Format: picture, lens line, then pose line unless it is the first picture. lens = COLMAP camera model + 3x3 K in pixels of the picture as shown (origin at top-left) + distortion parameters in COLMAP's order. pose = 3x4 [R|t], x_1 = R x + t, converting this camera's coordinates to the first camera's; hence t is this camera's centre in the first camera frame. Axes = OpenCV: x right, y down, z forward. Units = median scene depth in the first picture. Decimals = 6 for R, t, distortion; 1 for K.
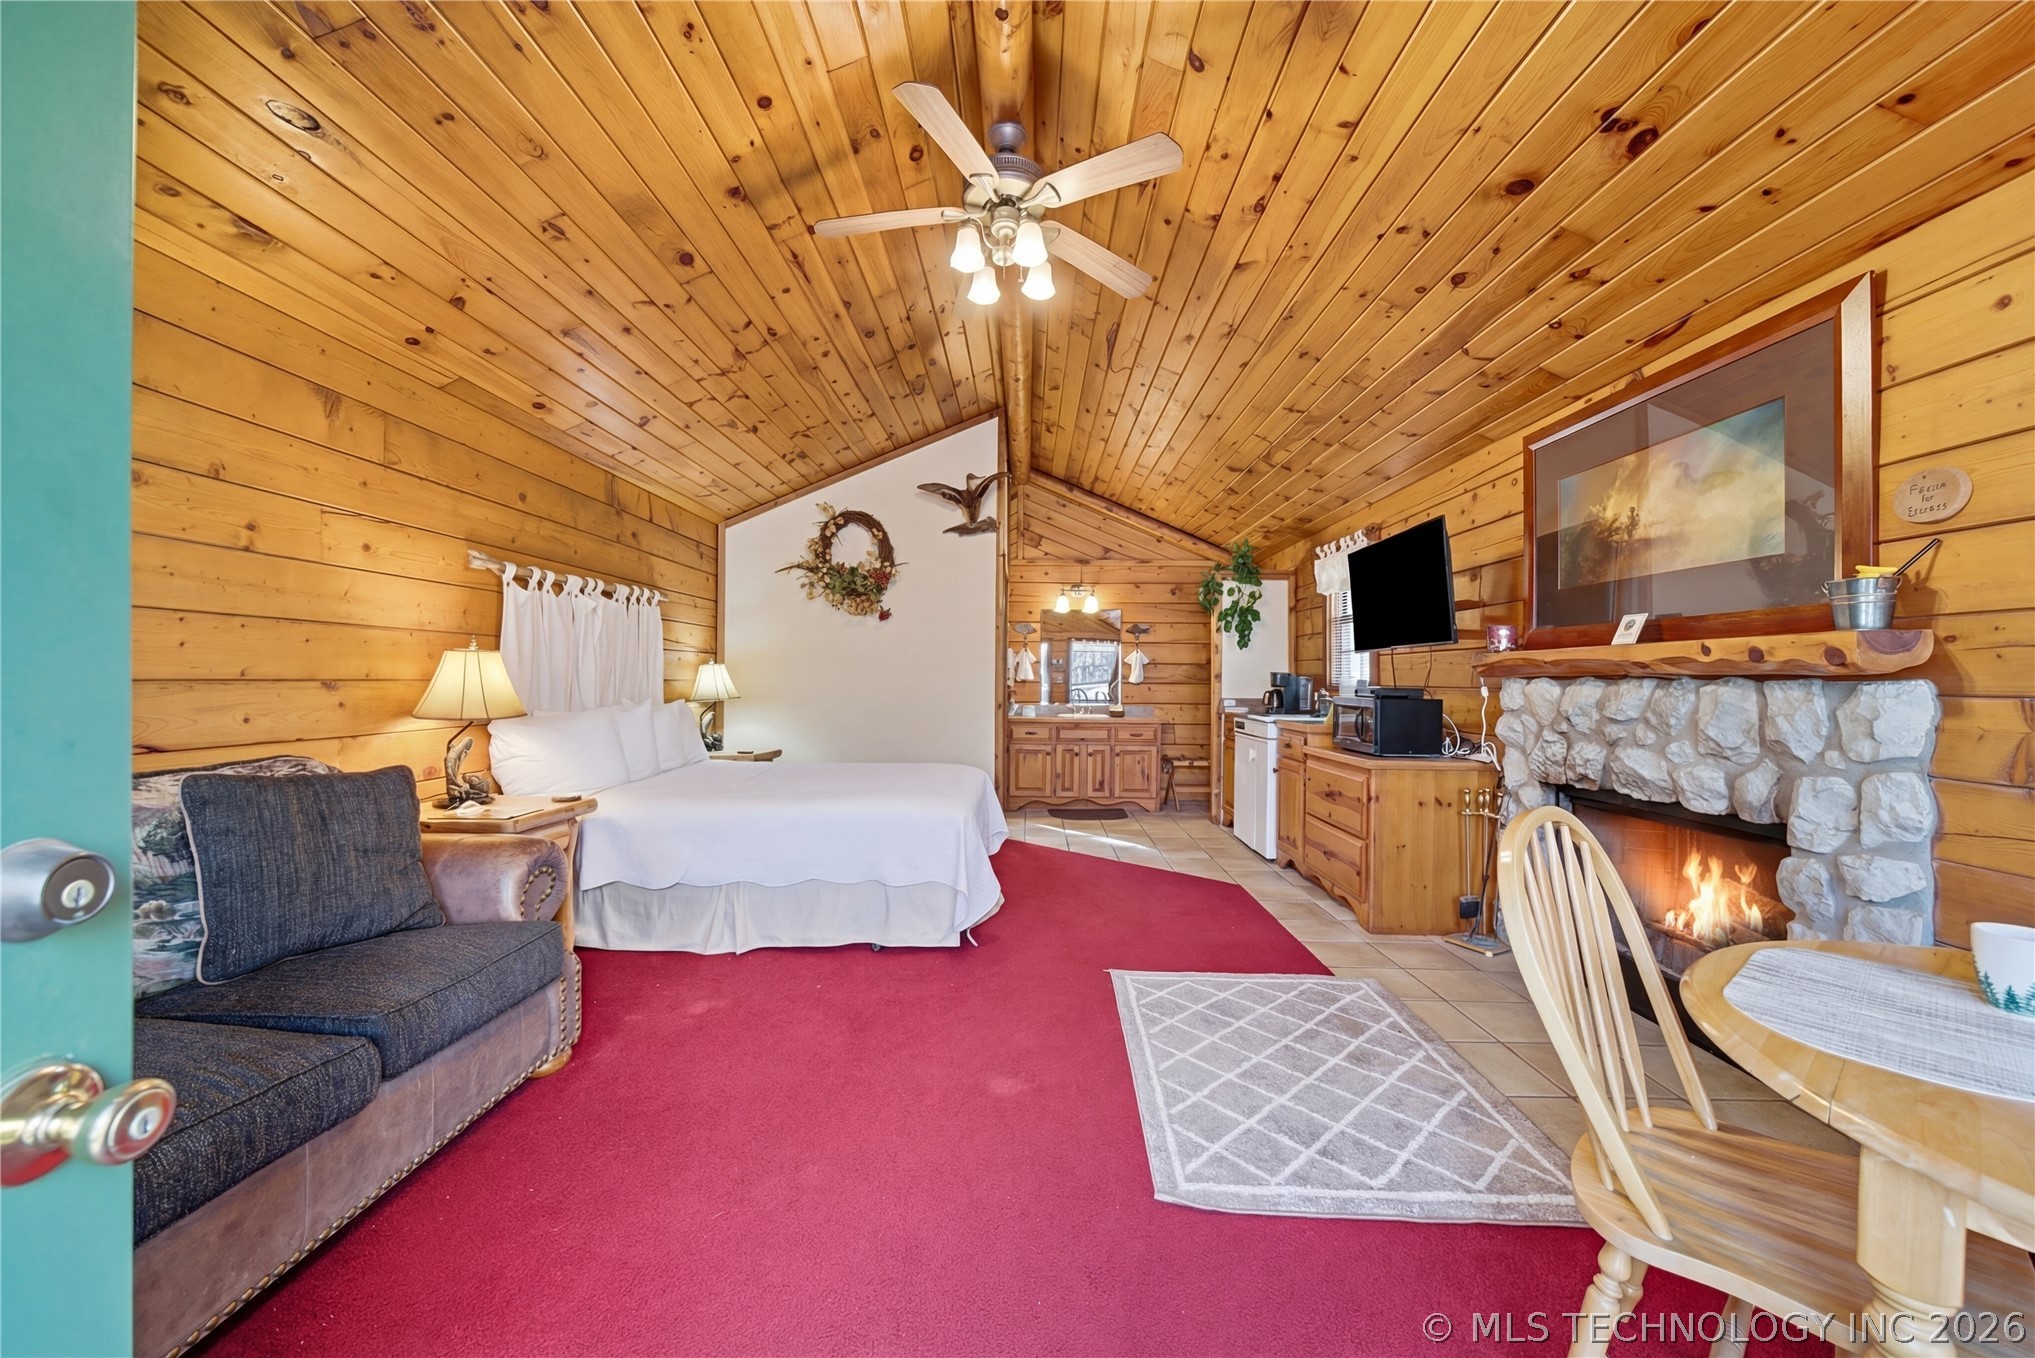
lens RADIAL K [[730.2, 0, 1012.2], [0, 730.2, 680.4], [0, 0, 1]] dist [-0.003171, -0.000477]
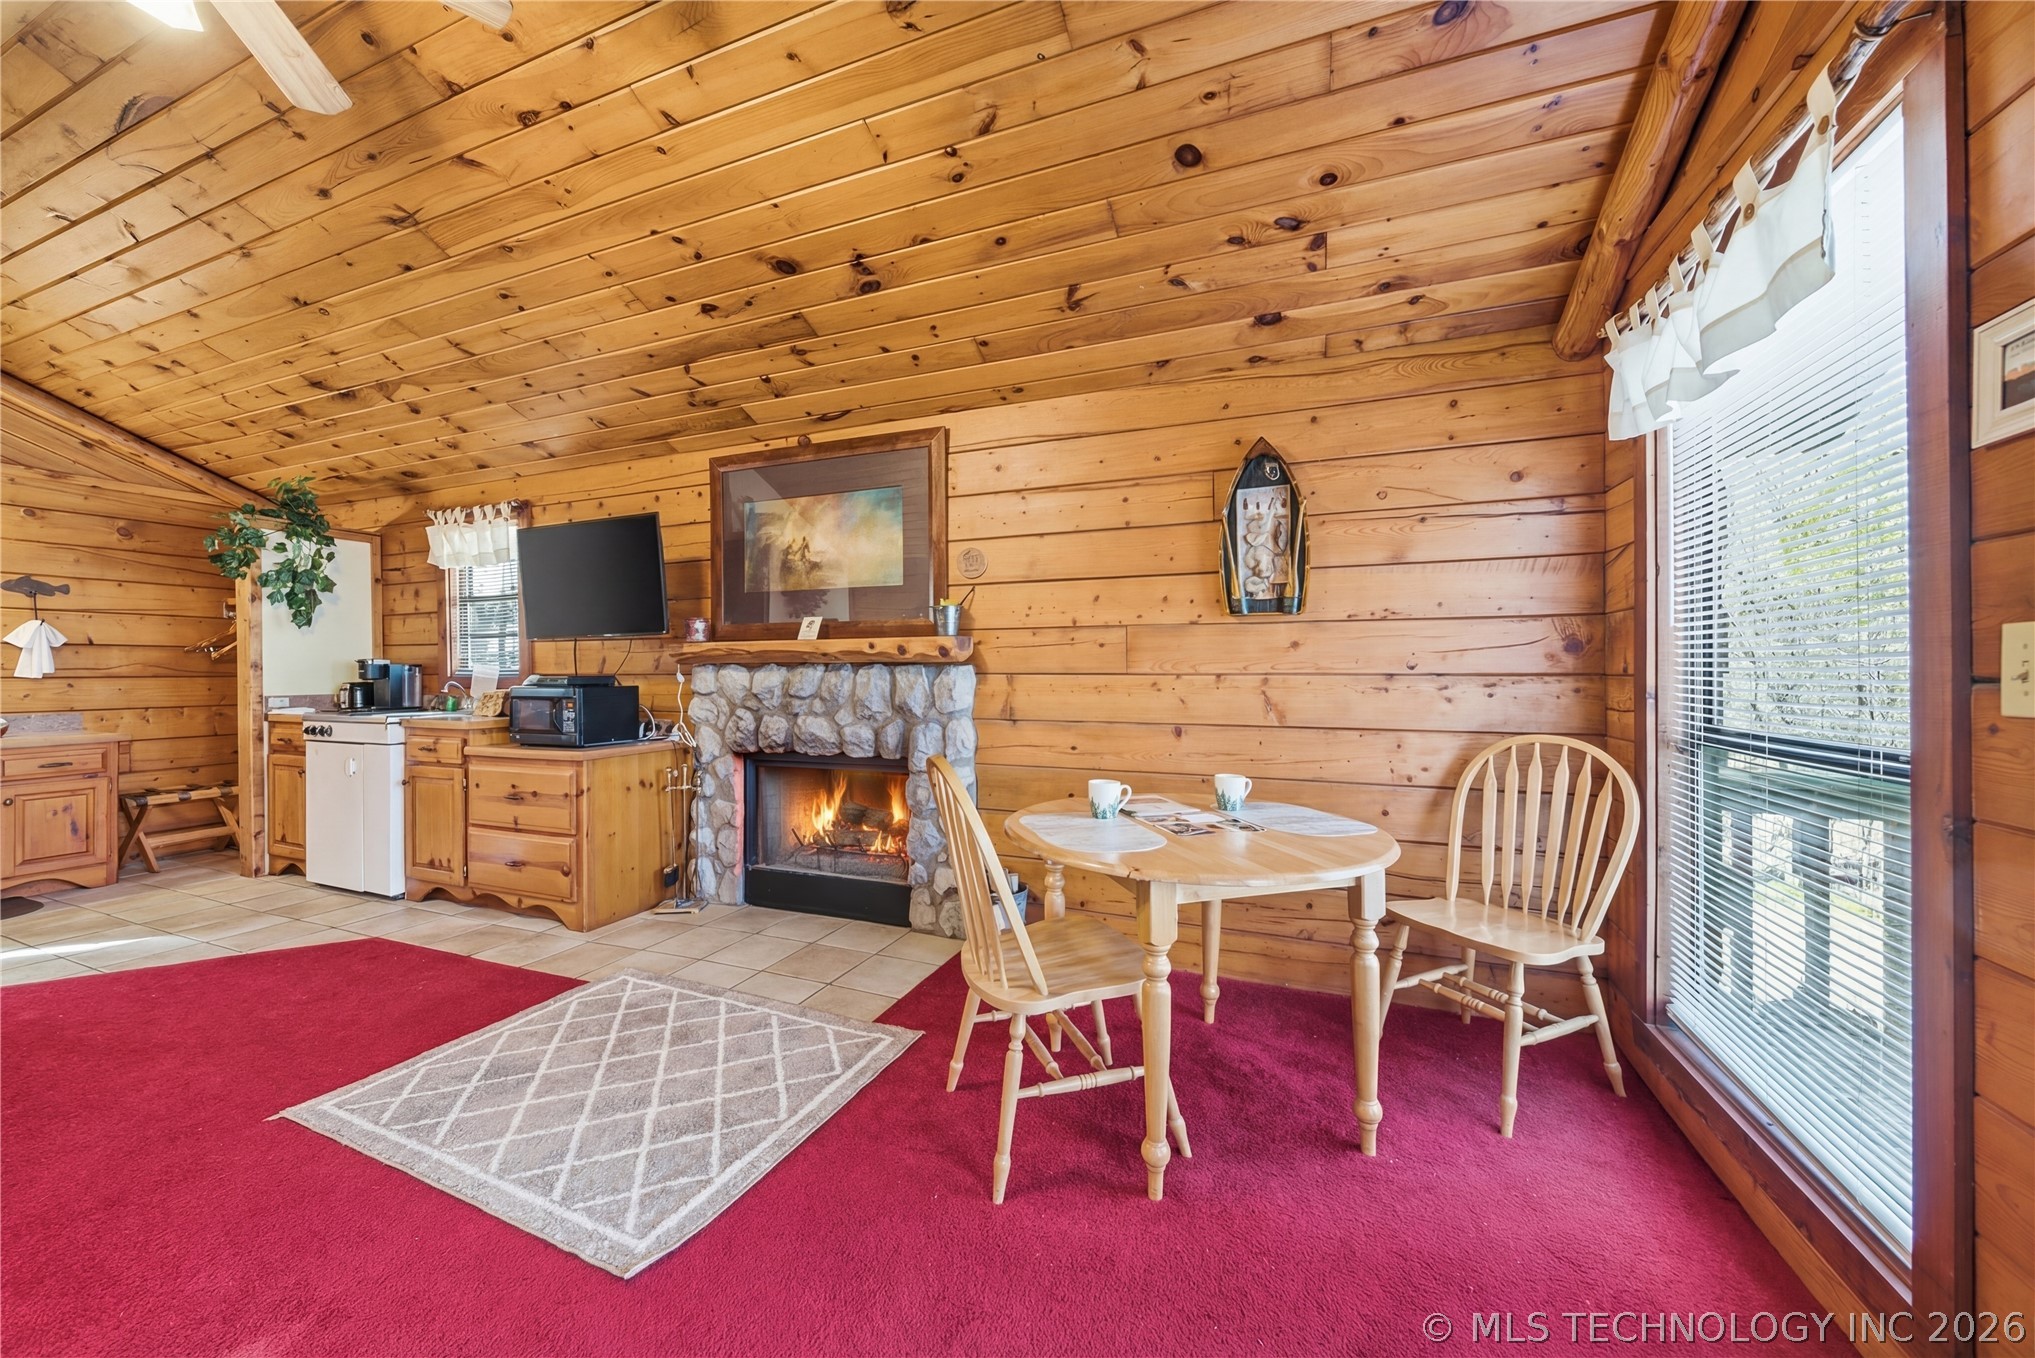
lens RADIAL K [[730.2, 0, 1013.2], [0, 730.2, 664.8], [0, 0, 1]] dist [-0.003171, -0.000477]
pose [[0.360088, -0.003249, 0.932913, -0.259069], [0.008331, 0.999965, 0.000267, -0.000541], [-0.932881, 0.007676, 0.360102, 0.162789]]
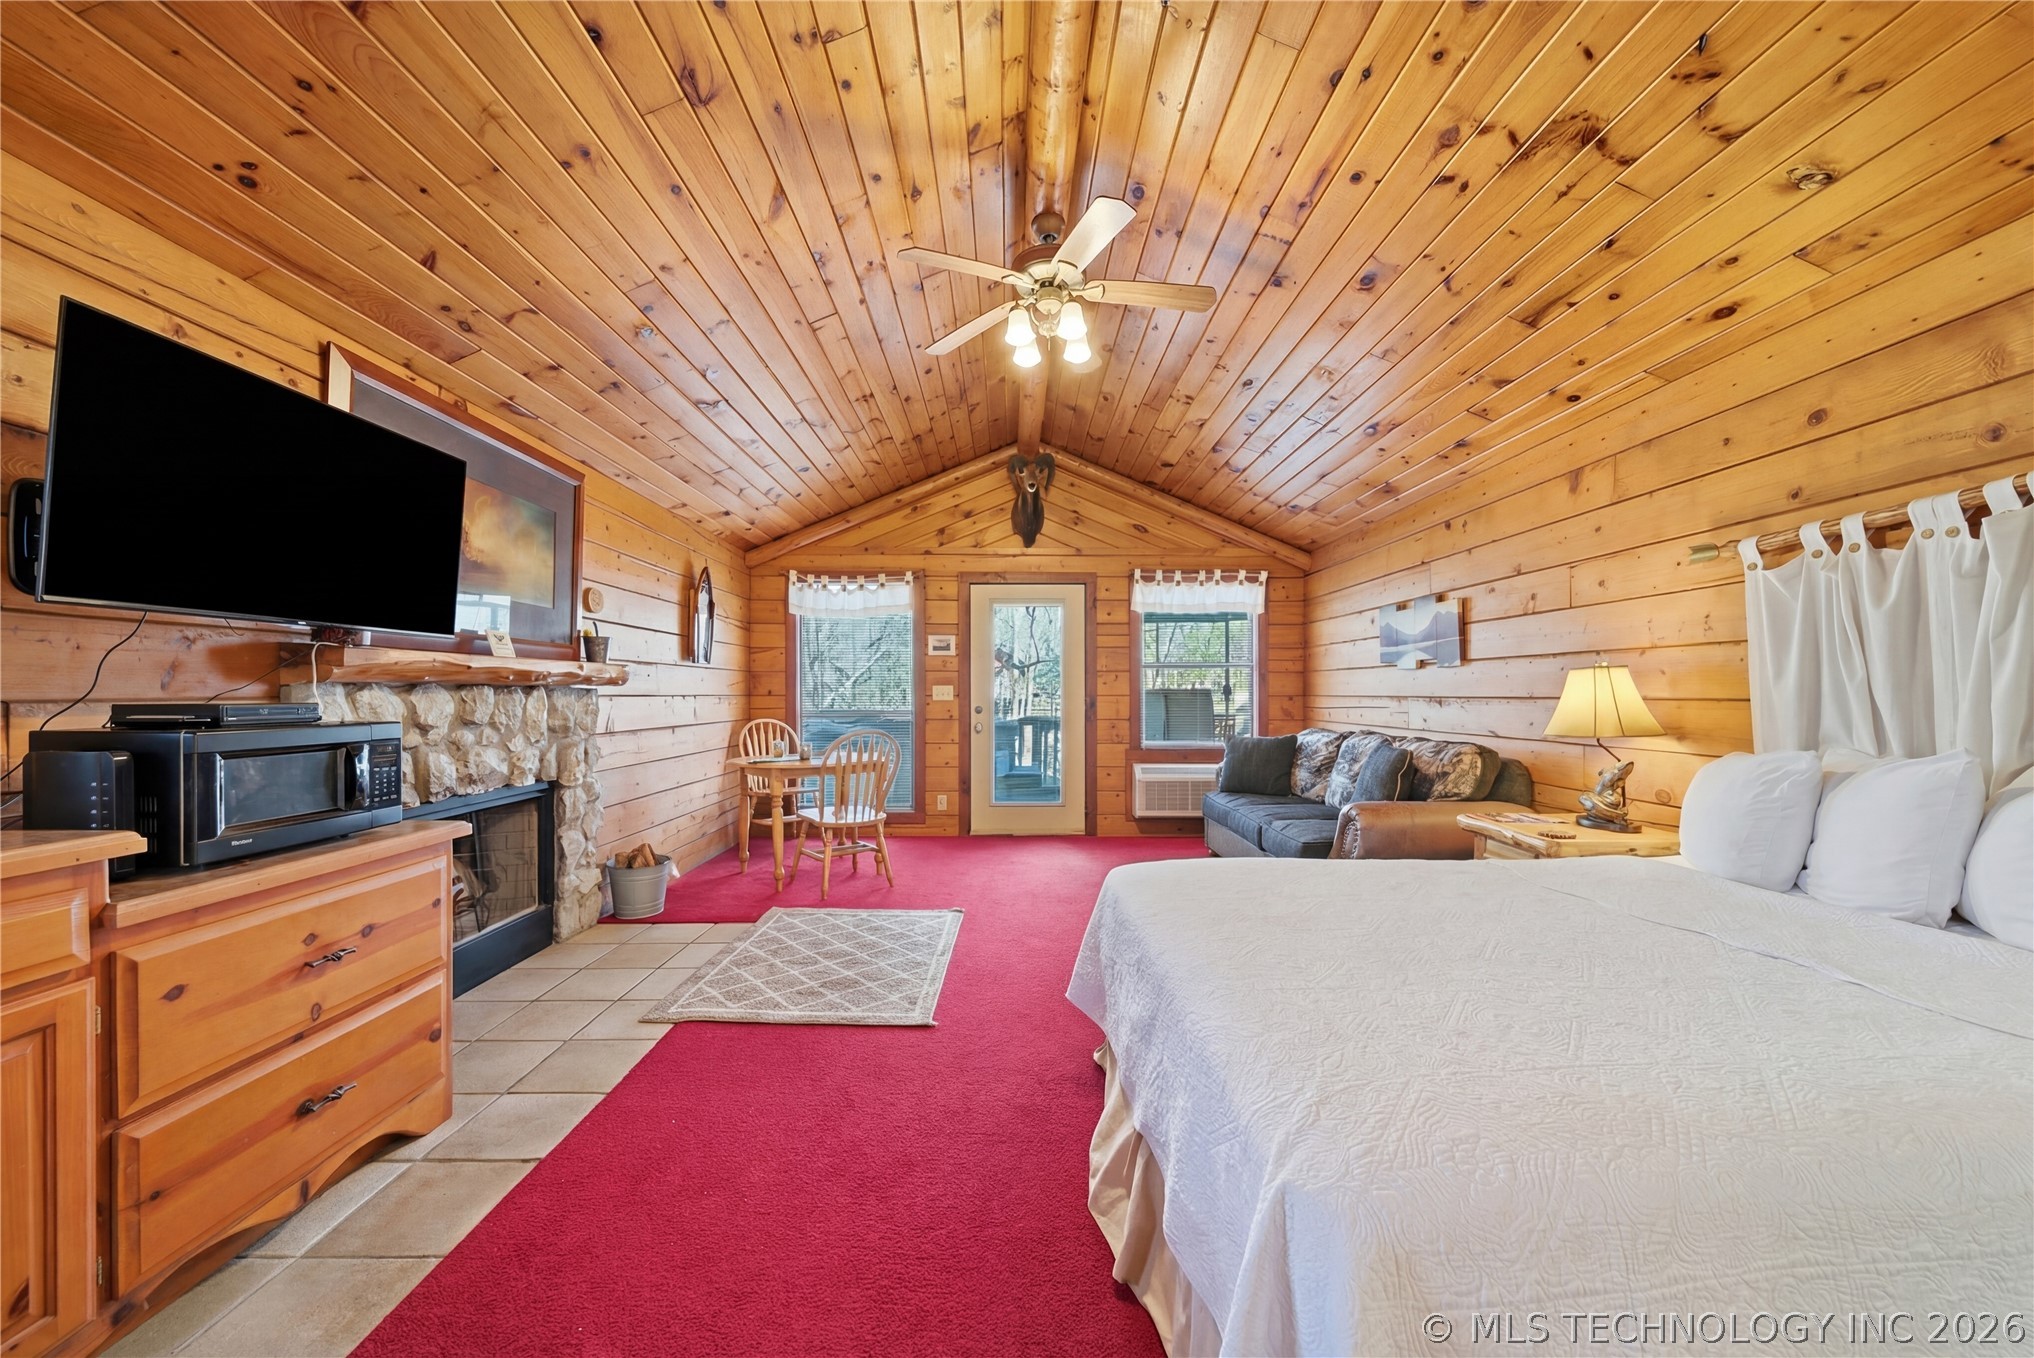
lens RADIAL K [[729.9, 0, 1016.0], [0, 729.9, 688.8], [0, 0, 1]] dist [-0.003171, -0.000477]
pose [[-0.999431, -0.009403, -0.032379, 0.072107], [-0.009316, 0.999953, -0.002823, -0.003020], [0.032404, -0.002520, -0.999472, 2.080134]]
